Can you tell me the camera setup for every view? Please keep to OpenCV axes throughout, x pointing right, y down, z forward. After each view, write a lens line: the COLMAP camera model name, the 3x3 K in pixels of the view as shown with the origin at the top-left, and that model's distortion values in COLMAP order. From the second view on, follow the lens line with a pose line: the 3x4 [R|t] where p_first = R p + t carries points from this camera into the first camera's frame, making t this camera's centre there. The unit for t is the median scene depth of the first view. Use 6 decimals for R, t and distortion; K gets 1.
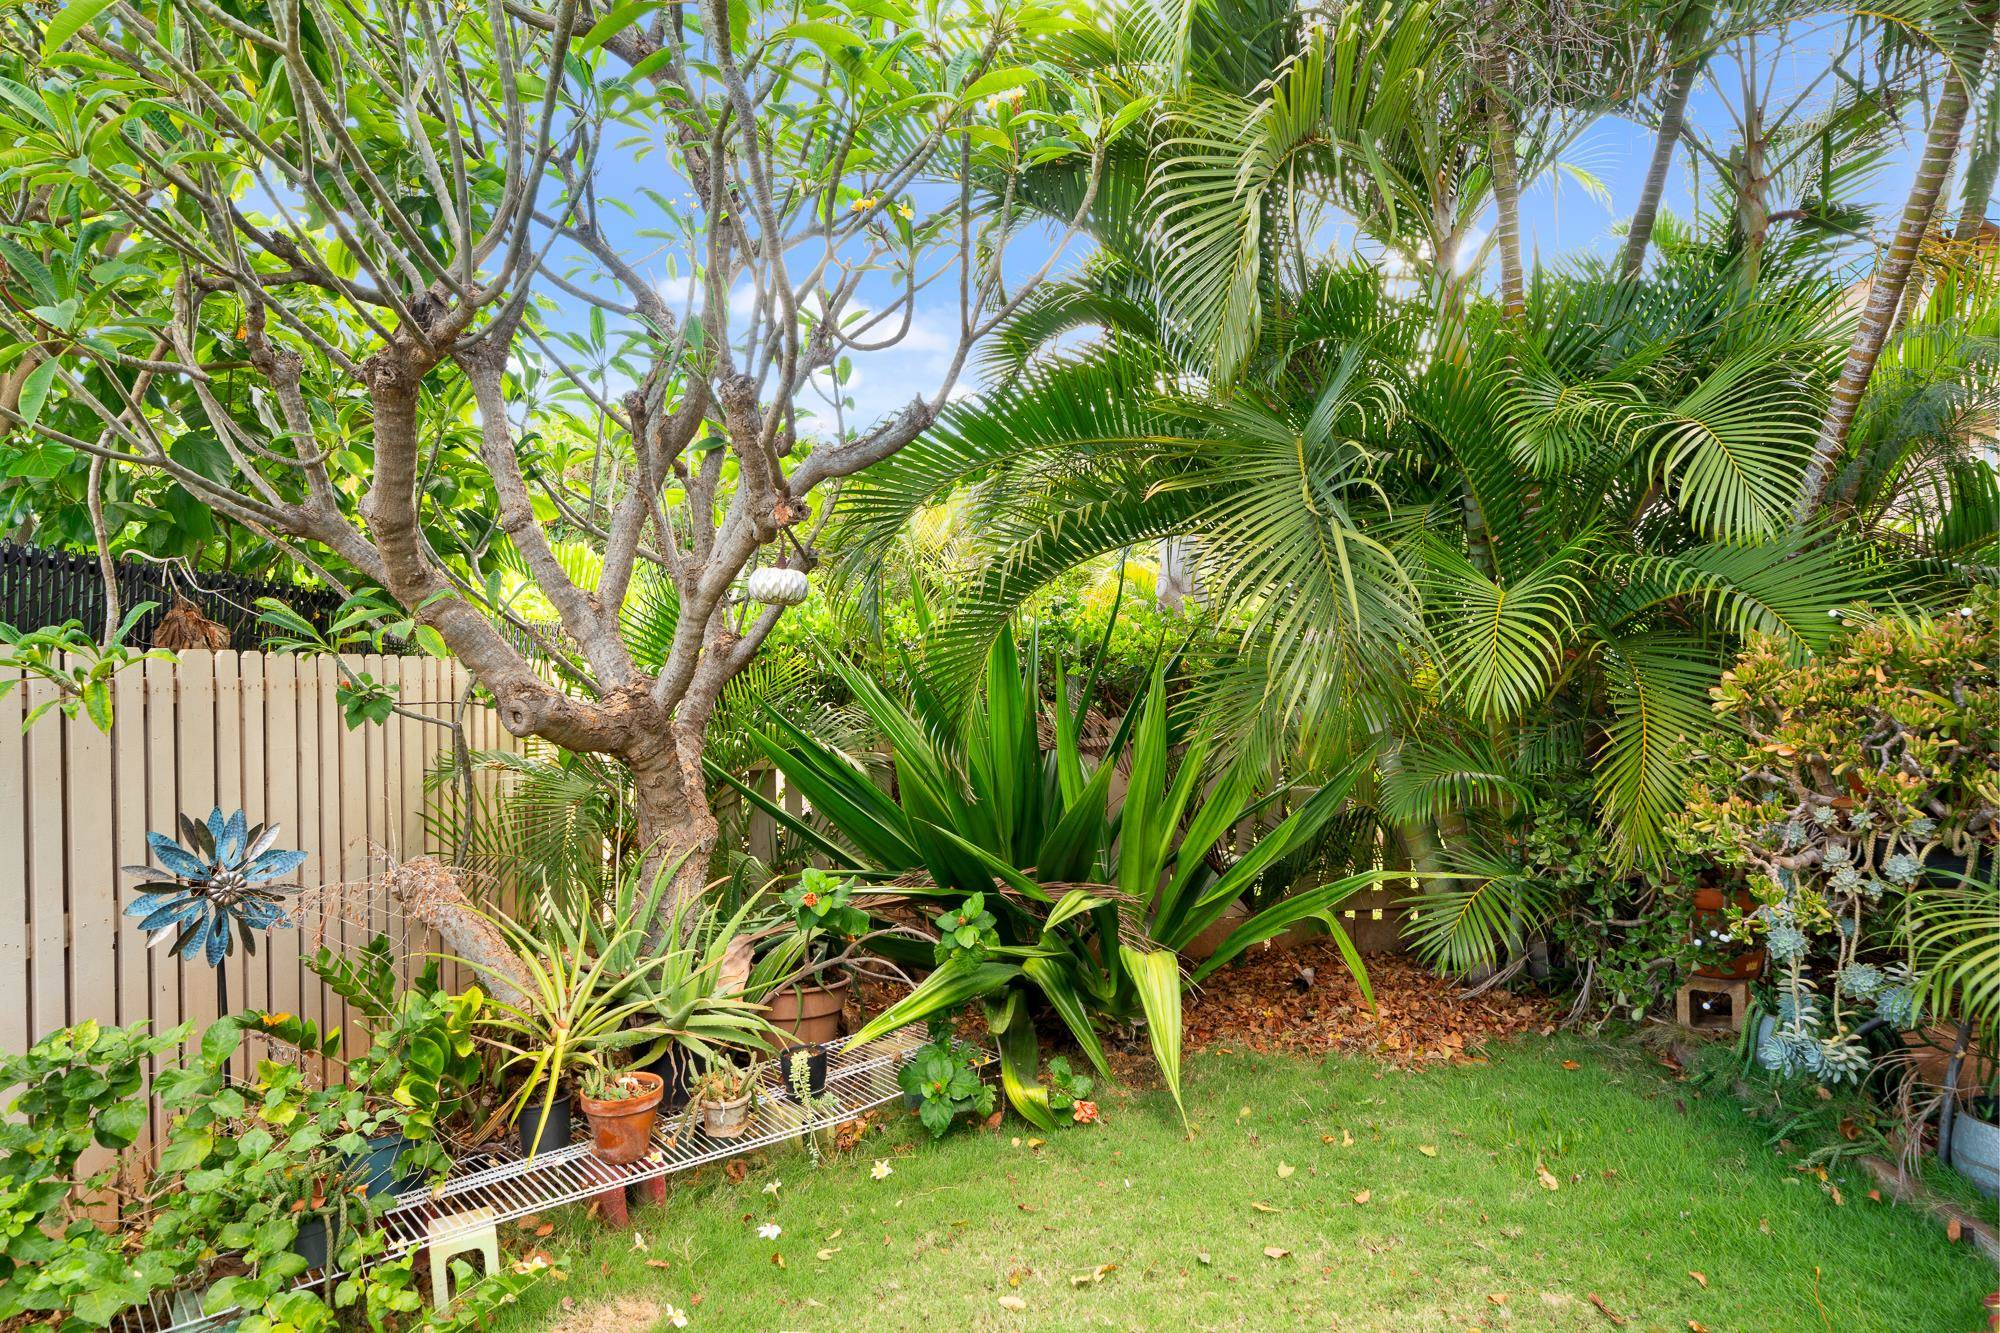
lens RADIAL K [[1262.4, 0, 999.0], [0, 1262.4, 679.0], [0, 0, 1]] dist [-0.001886, 0.005421]
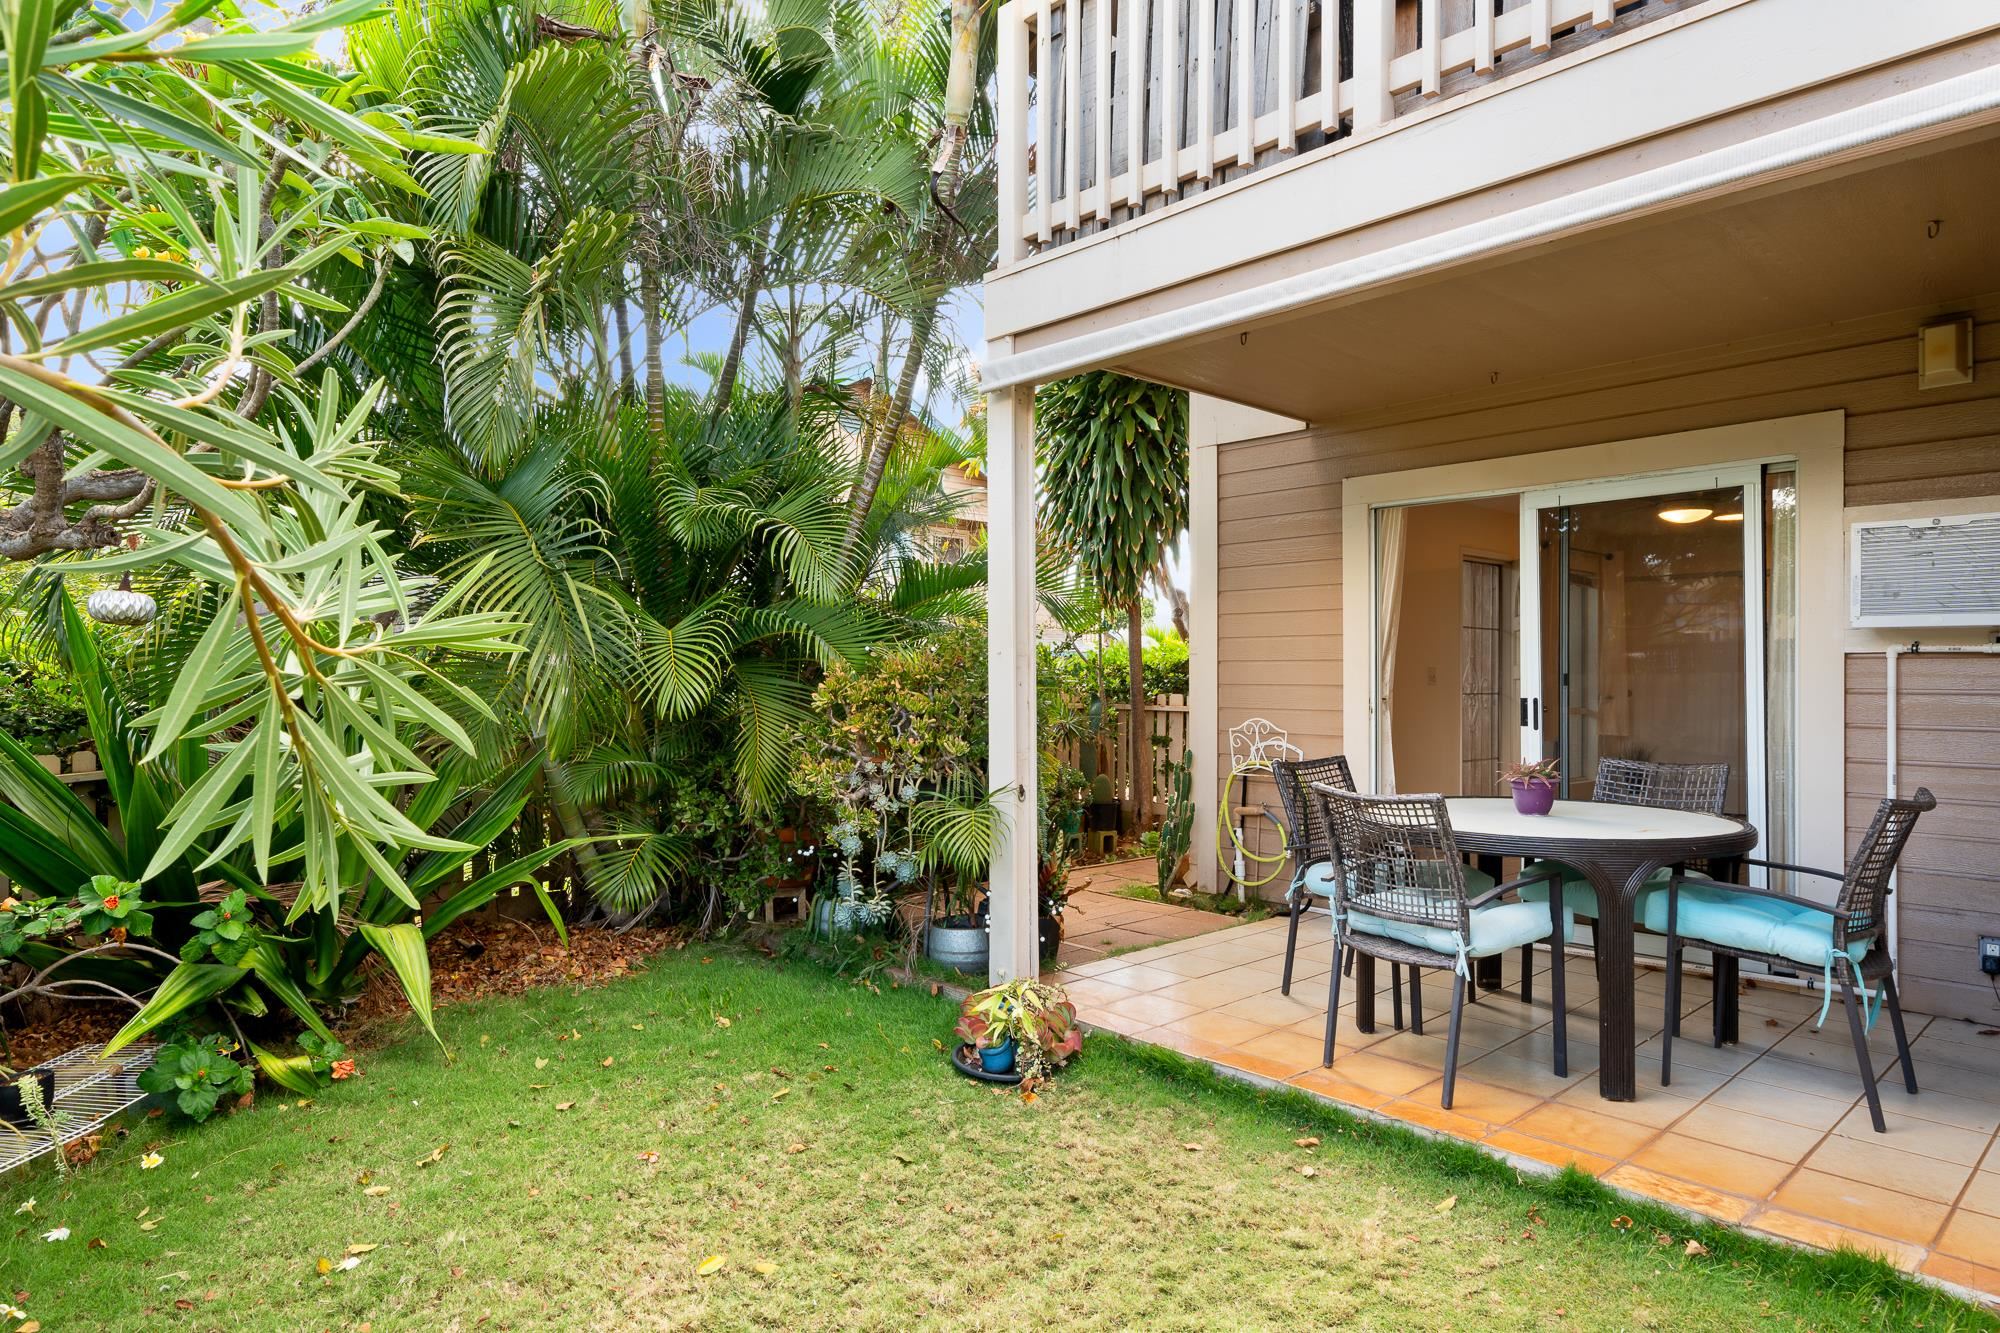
lens RADIAL K [[1159.7, 0, 999.4], [0, 1159.7, 661.4], [0, 0, 1]] dist [-0.006140, -0.003356]
pose [[0.710196, 0.005728, 0.703980, -0.282768], [0.016827, 0.999543, -0.025109, 0.006691], [-0.703803, 0.029679, 0.709775, -0.208132]]
